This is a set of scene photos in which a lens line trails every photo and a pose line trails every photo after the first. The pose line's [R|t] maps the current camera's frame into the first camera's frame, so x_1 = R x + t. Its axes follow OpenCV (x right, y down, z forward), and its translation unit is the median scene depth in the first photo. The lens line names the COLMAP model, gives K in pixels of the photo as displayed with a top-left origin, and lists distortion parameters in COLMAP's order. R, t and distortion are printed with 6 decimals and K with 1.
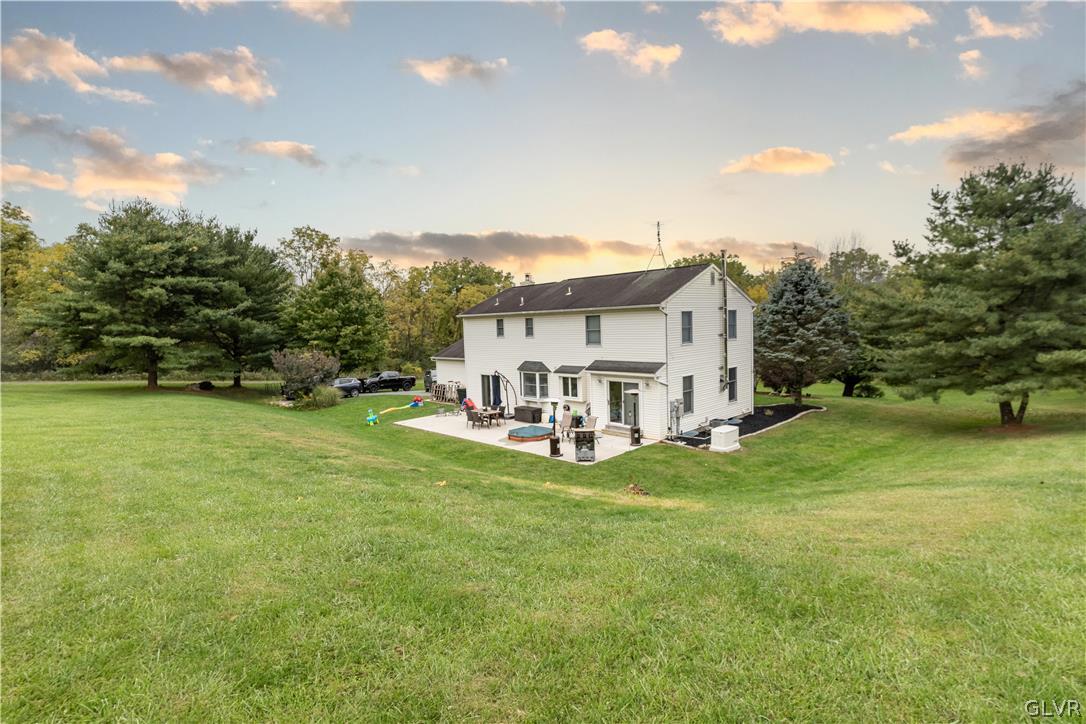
lens RADIAL K [[536.1, 0, 544.8], [0, 536.1, 359.2], [0, 0, 1]] dist [0.000126, 0.001306]
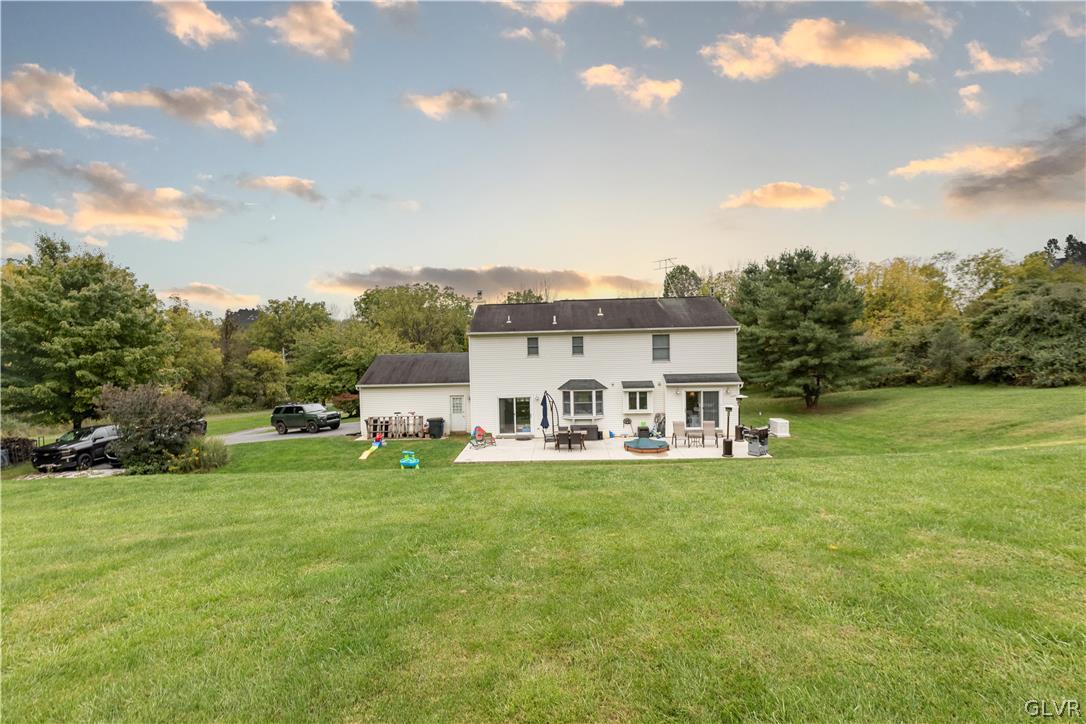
lens RADIAL K [[536.1, 0, 544.2], [0, 536.1, 362.3], [0, 0, 1]] dist [0.000126, 0.001306]
pose [[0.736892, -0.011404, 0.675915, -0.778355], [0.047305, 0.998277, -0.034729, 0.003385], [-0.674354, 0.057566, 0.736161, 0.320722]]
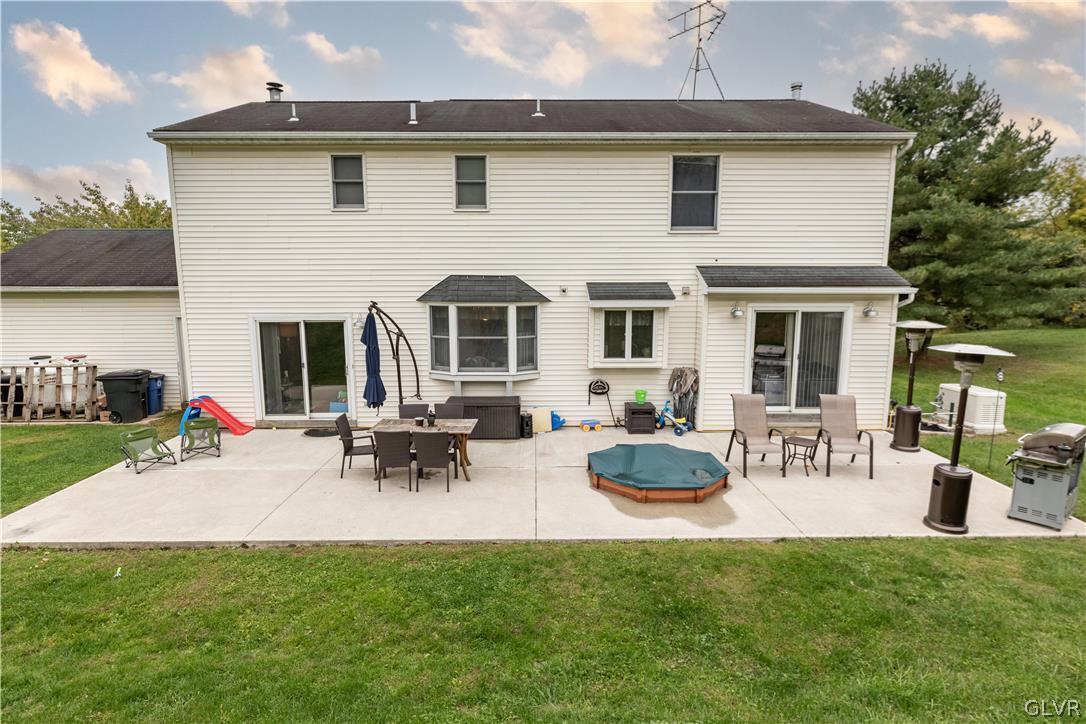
lens RADIAL K [[570.0, 0, 544.6], [0, 570.0, 366.5], [0, 0, 1]] dist [-0.003797, -0.000190]
pose [[0.695282, -0.073100, 0.715010, -0.290952], [0.028962, 0.996856, 0.073751, 0.040342], [-0.718153, -0.030569, 0.695214, 0.716291]]
